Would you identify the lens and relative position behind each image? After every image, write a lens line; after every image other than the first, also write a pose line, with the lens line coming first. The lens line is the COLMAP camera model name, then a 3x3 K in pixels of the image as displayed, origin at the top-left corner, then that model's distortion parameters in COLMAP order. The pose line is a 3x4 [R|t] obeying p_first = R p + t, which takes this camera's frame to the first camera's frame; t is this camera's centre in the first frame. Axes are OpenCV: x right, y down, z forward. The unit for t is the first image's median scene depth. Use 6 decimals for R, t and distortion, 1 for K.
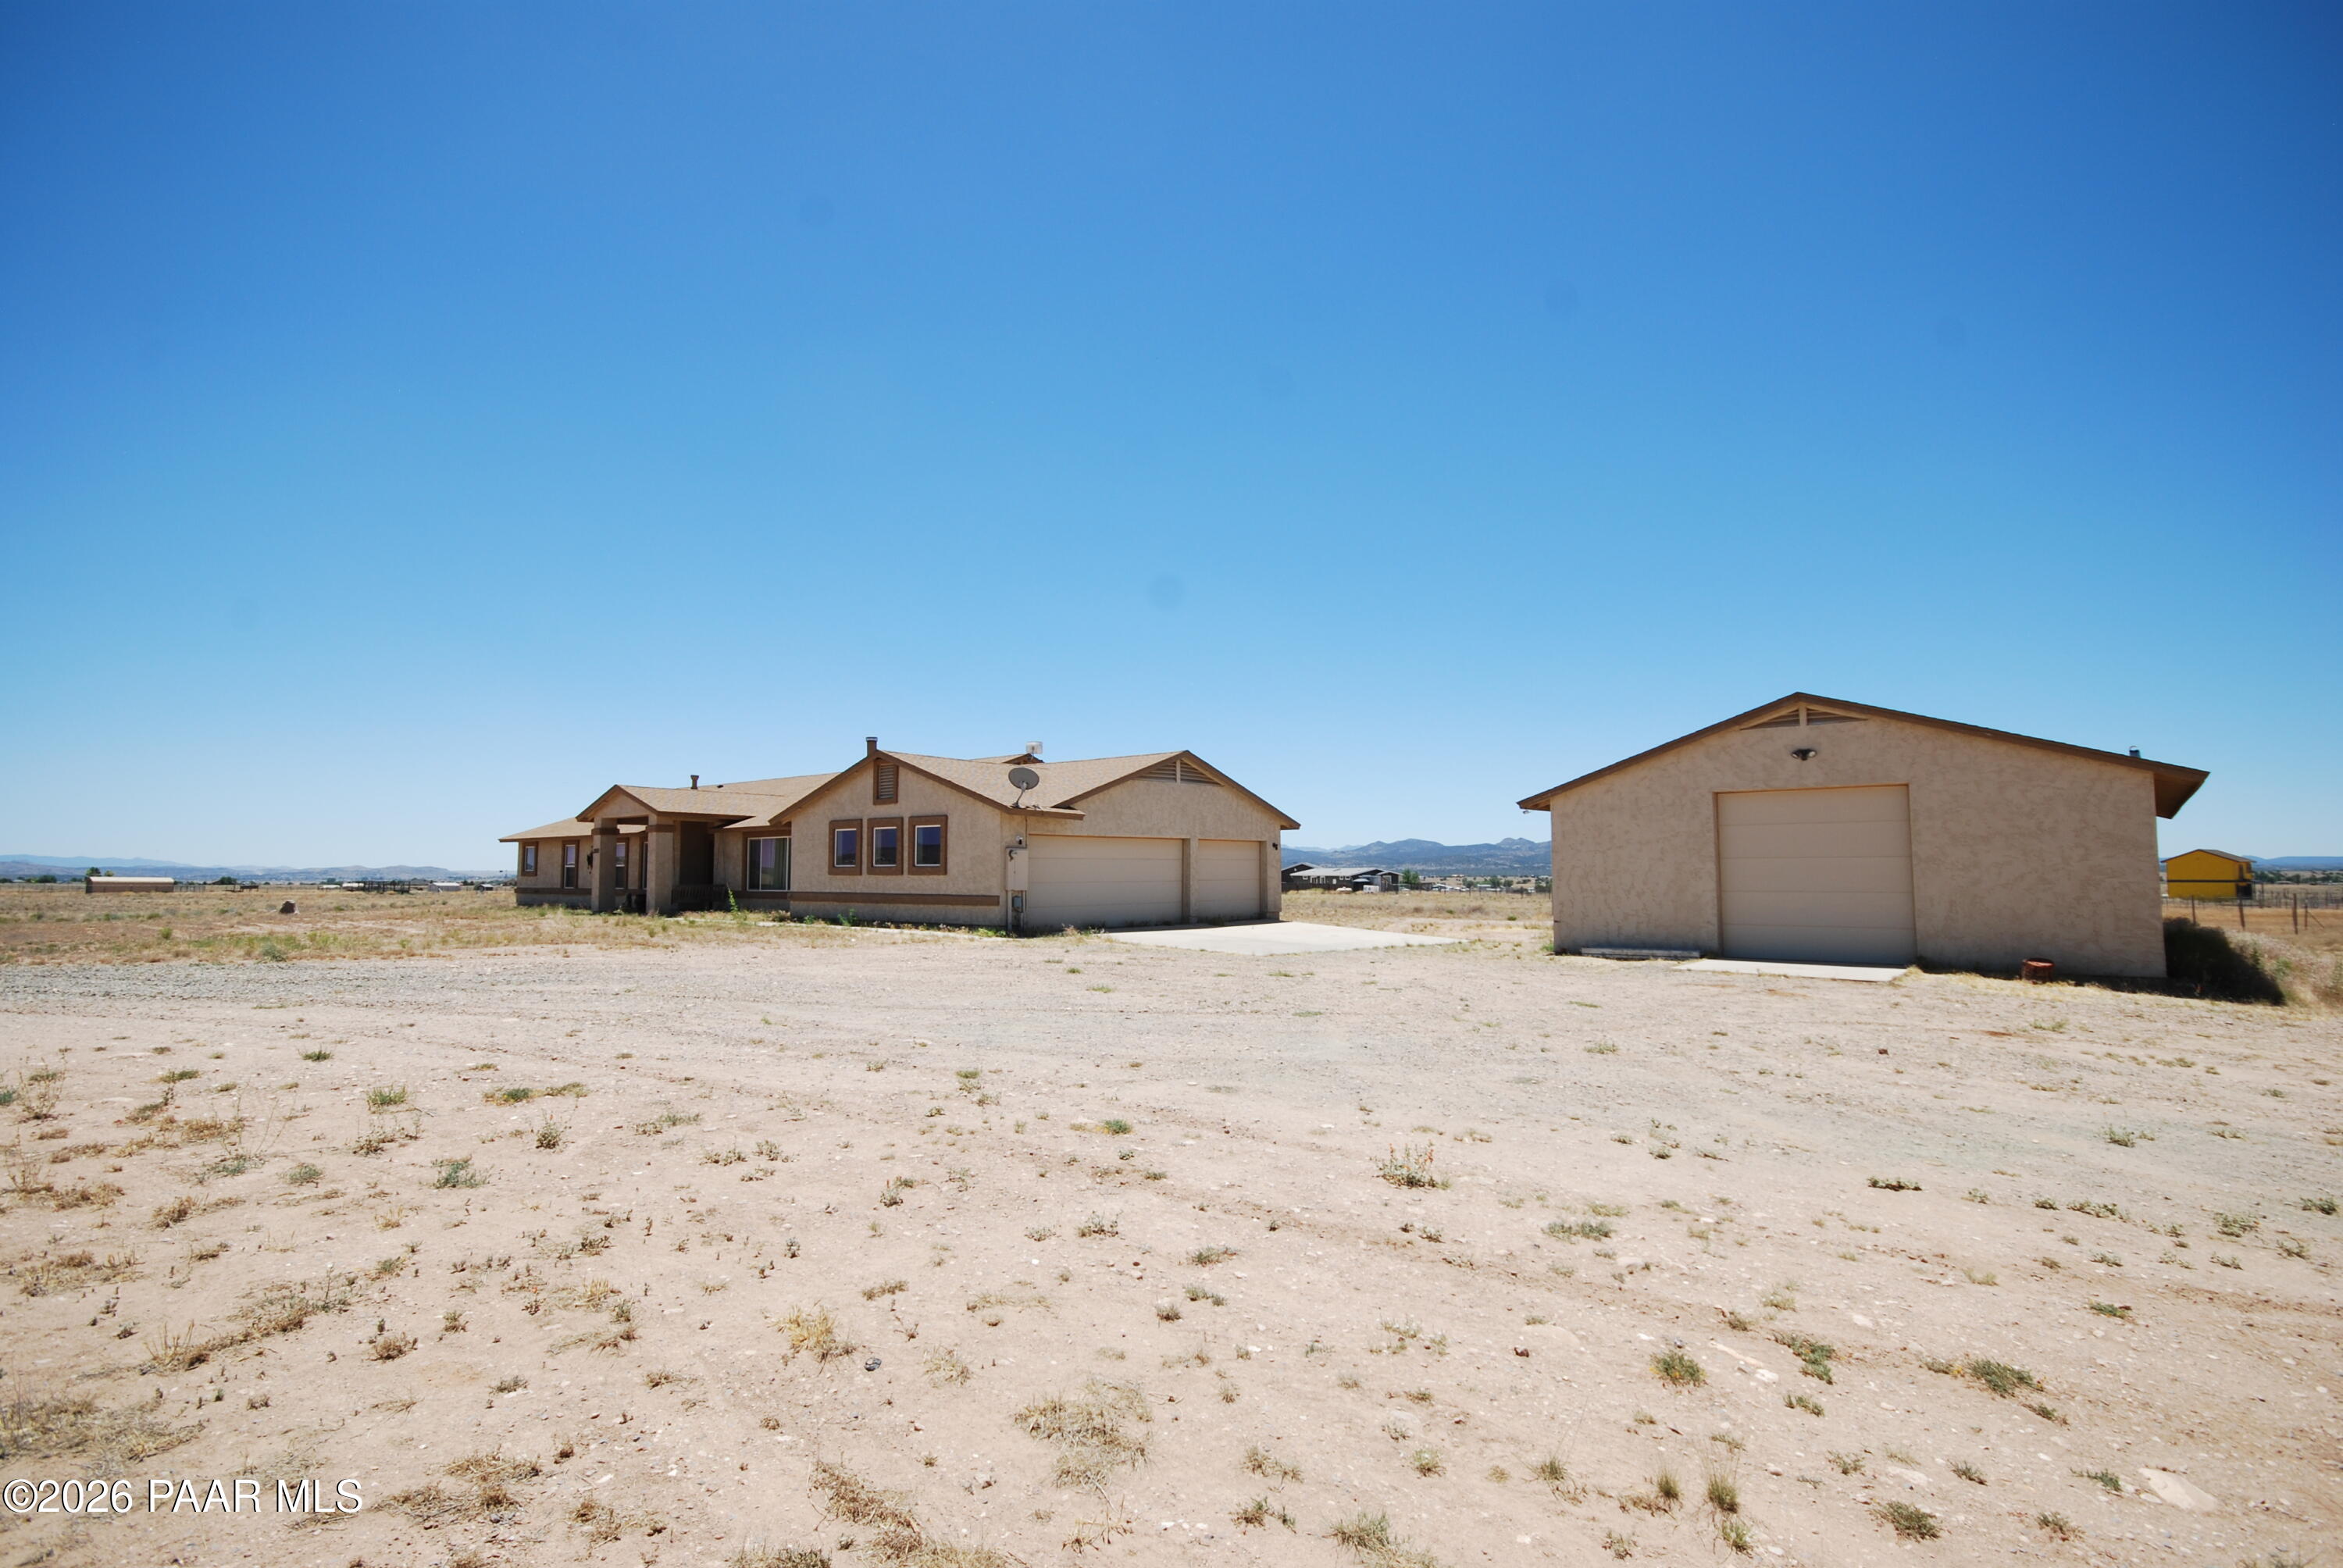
lens RADIAL K [[1172.6, 0, 1178.0], [0, 1172.6, 787.4], [0, 0, 1]] dist [0.019520, -0.003631]
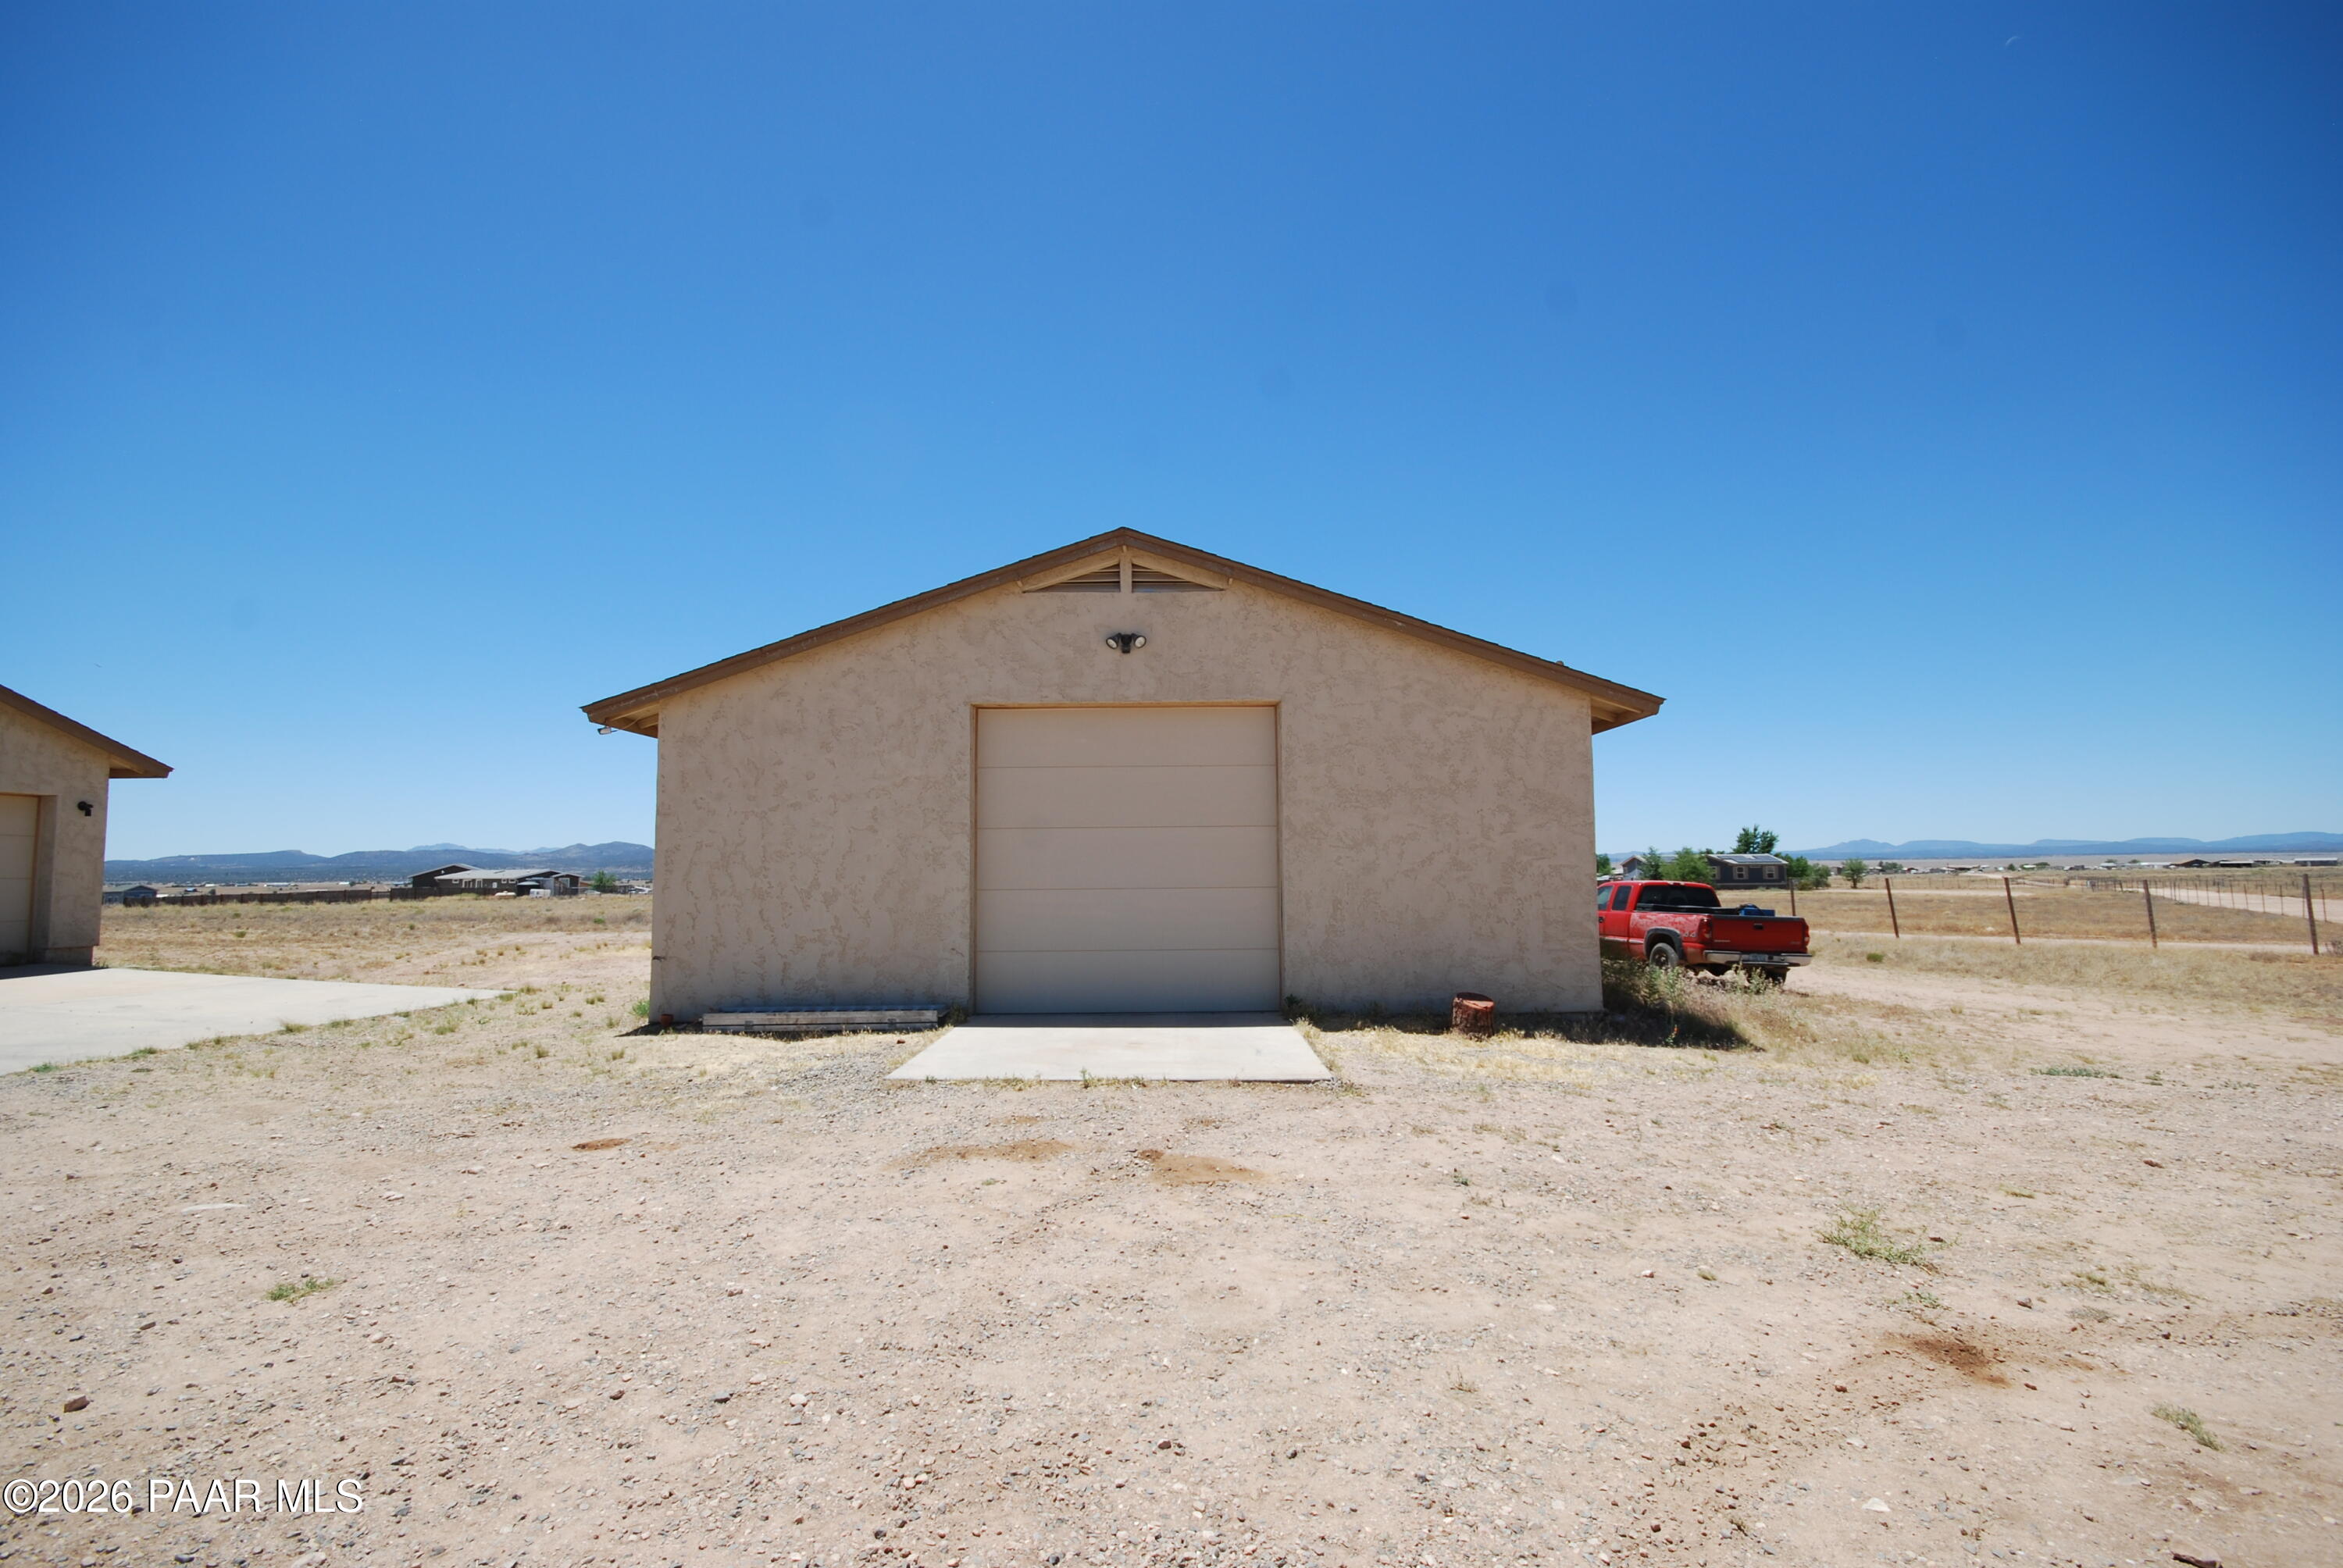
lens RADIAL K [[1036.5, 0, 1166.0], [0, 1036.5, 780.4], [0, 0, 1]] dist [0.004719, -0.006739]
pose [[0.773989, 0.047538, 0.631412, 0.258167], [-0.039252, 0.998862, -0.027086, 0.054099], [-0.631981, -0.003820, 0.774974, 0.657922]]
